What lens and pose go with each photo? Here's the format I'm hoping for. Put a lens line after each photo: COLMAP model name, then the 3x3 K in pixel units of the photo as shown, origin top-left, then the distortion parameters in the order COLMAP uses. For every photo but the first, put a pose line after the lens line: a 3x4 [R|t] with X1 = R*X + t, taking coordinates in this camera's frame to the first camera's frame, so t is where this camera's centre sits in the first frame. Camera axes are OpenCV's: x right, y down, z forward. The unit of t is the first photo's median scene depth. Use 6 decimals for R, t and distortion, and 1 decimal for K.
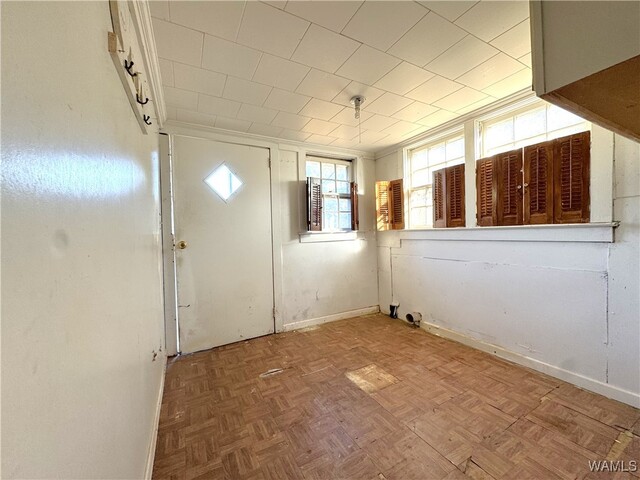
lens RADIAL K [[253.9, 0, 320.3], [0, 253.9, 239.1], [0, 0, 1]] dist [-0.004774, -0.000448]
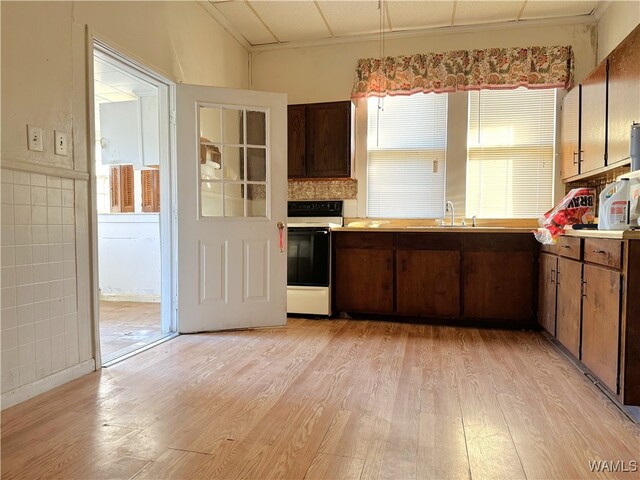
lens RADIAL K [[455.6, 0, 320.2], [0, 455.6, 239.3], [0, 0, 1]] dist [-0.016642, -0.013404]
pose [[0.661389, -0.006043, 0.750019, -0.558043], [-0.002535, 0.999944, 0.010292, 0.065212], [-0.750039, -0.008709, 0.661337, -1.278440]]
